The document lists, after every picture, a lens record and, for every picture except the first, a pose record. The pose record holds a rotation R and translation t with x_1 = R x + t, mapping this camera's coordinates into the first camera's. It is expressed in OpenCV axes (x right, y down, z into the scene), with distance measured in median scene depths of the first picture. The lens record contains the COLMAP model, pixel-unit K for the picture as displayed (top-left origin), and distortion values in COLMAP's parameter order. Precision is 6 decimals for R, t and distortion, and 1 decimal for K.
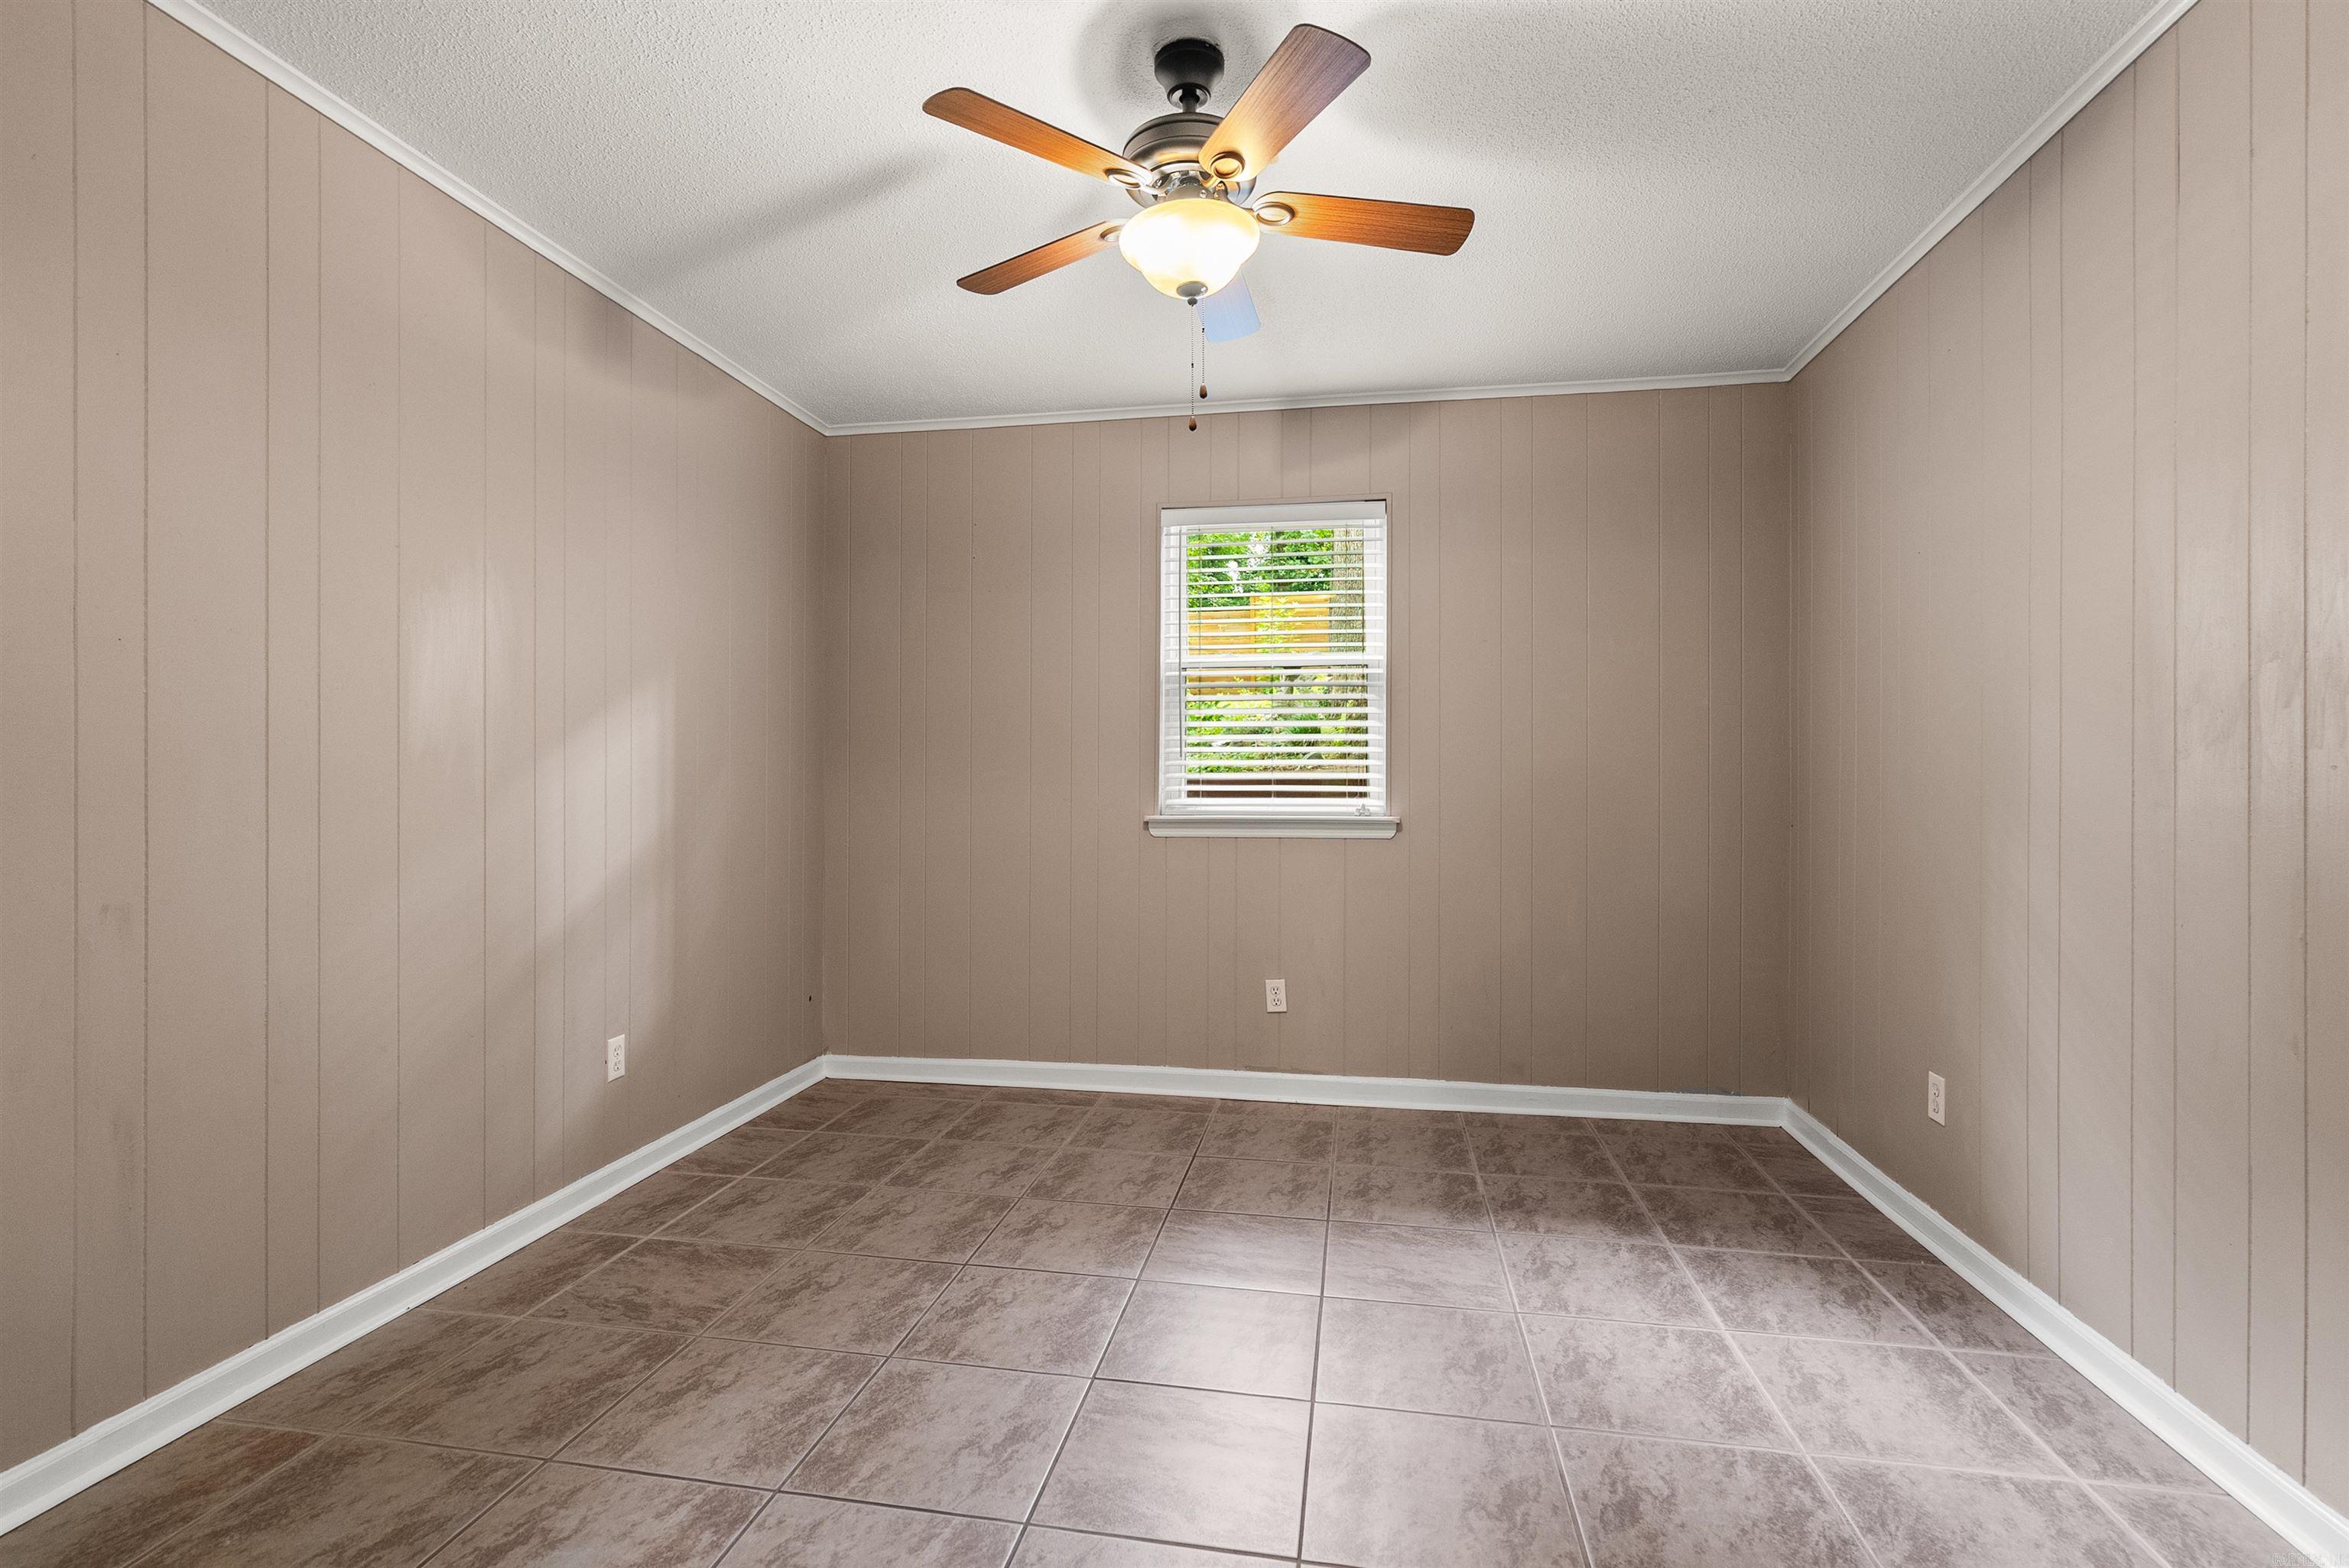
lens RADIAL K [[1061.6, 0, 1173.7], [0, 1061.6, 793.1], [0, 0, 1]] dist [-0.005667, 0.002398]
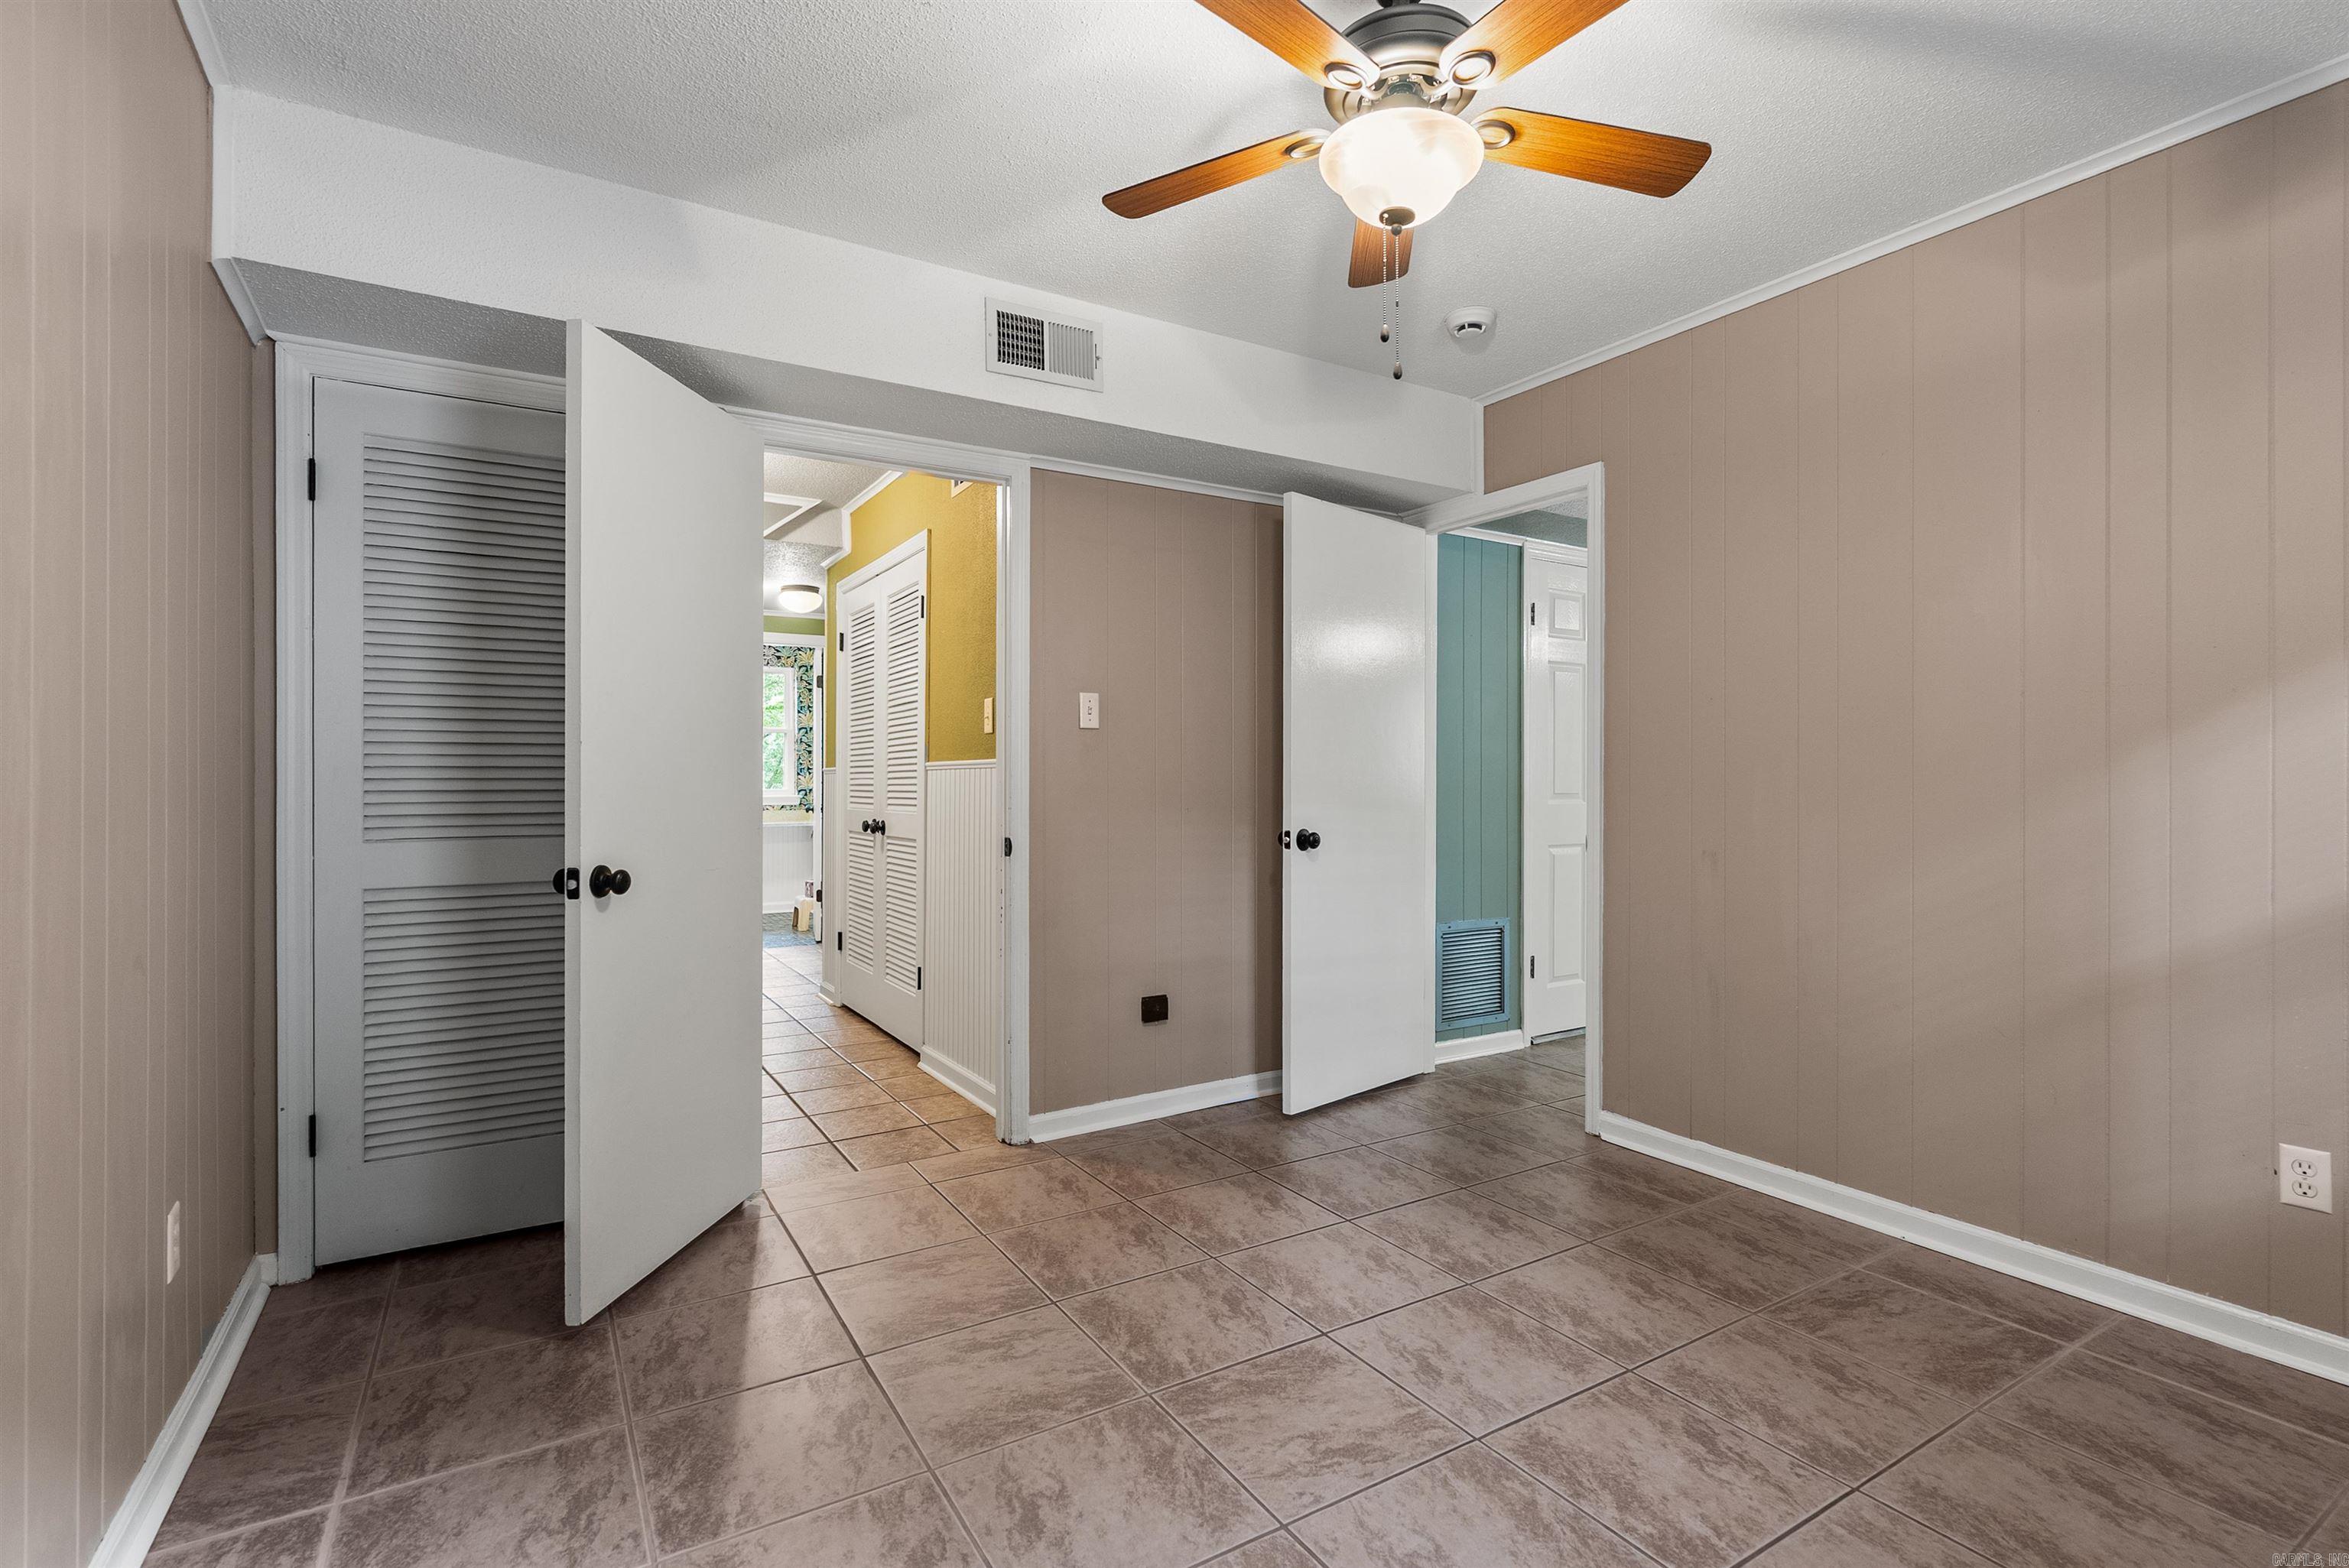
lens RADIAL K [[1061.6, 0, 1171.9], [0, 1061.6, 779.5], [0, 0, 1]] dist [-0.005667, 0.002398]
pose [[-0.743134, -0.001719, -0.669140, 0.624002], [-0.009105, 0.999930, 0.007542, -0.012417], [0.669080, 0.011697, -0.743098, 1.286602]]
